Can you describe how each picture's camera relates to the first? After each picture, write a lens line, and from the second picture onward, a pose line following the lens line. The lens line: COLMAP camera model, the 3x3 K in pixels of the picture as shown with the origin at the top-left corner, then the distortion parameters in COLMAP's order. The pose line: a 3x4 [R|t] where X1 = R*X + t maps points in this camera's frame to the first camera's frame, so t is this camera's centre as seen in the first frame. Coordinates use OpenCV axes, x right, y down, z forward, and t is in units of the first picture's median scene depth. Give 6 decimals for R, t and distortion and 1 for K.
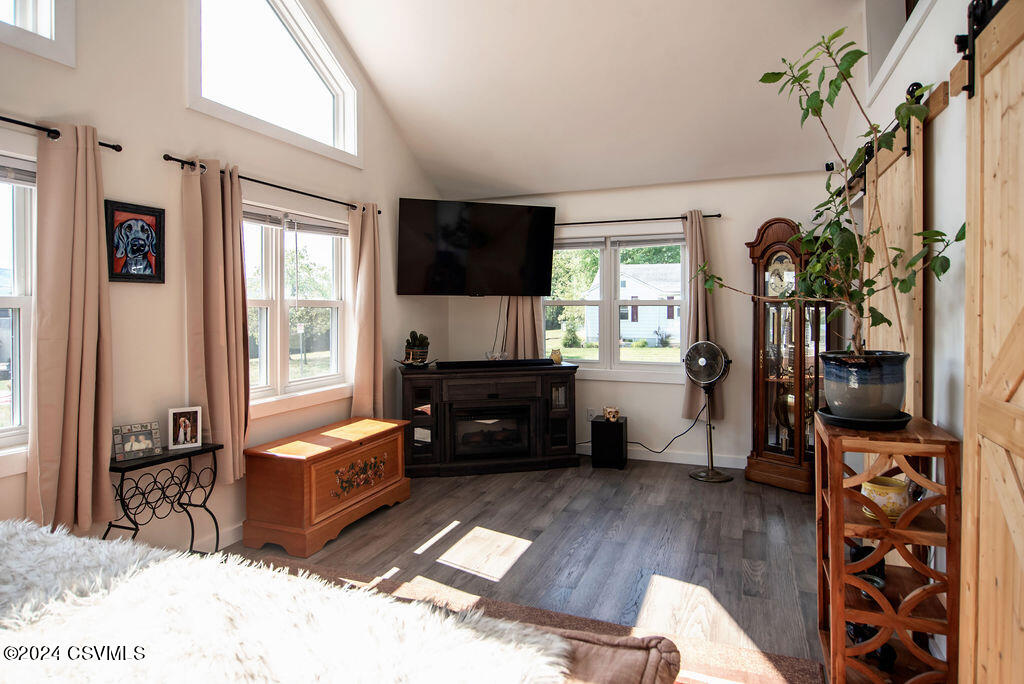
lens RADIAL K [[590.0, 0, 512.3], [0, 590.0, 316.1], [0, 0, 1]] dist [0.000934, 0.000262]
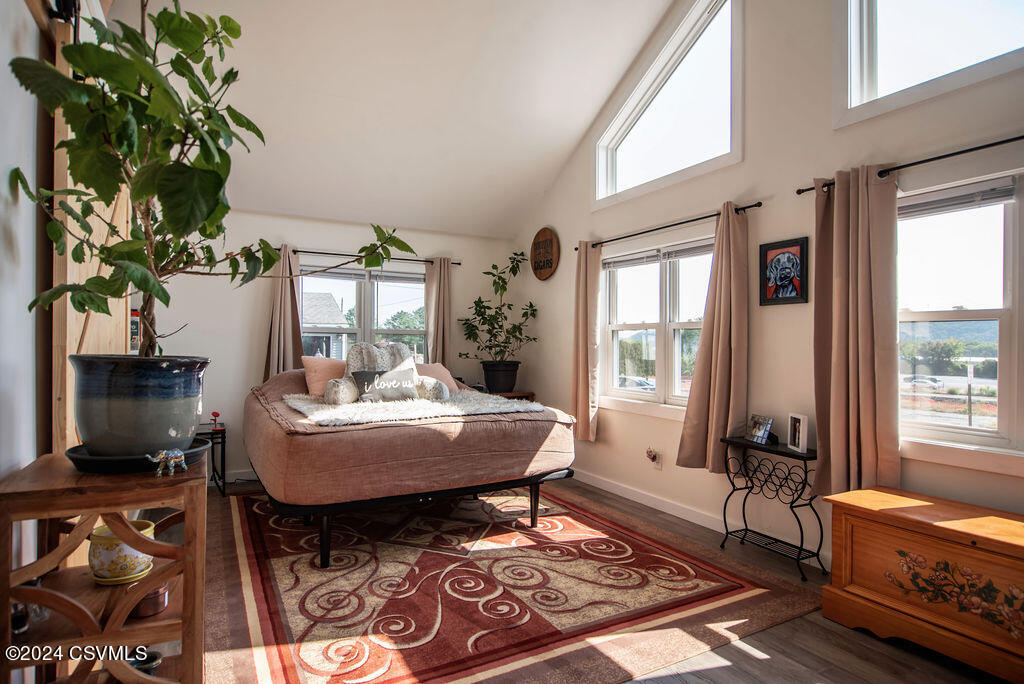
lens RADIAL K [[567.5, 0, 512.0], [0, 567.5, 342.0], [0, 0, 1]] dist [-0.000471, -0.000246]
pose [[-0.642764, 0.002328, -0.766061, 0.622036], [-0.004779, 0.999964, 0.007048, 0.015349], [0.766050, 0.008192, -0.642729, 1.313861]]
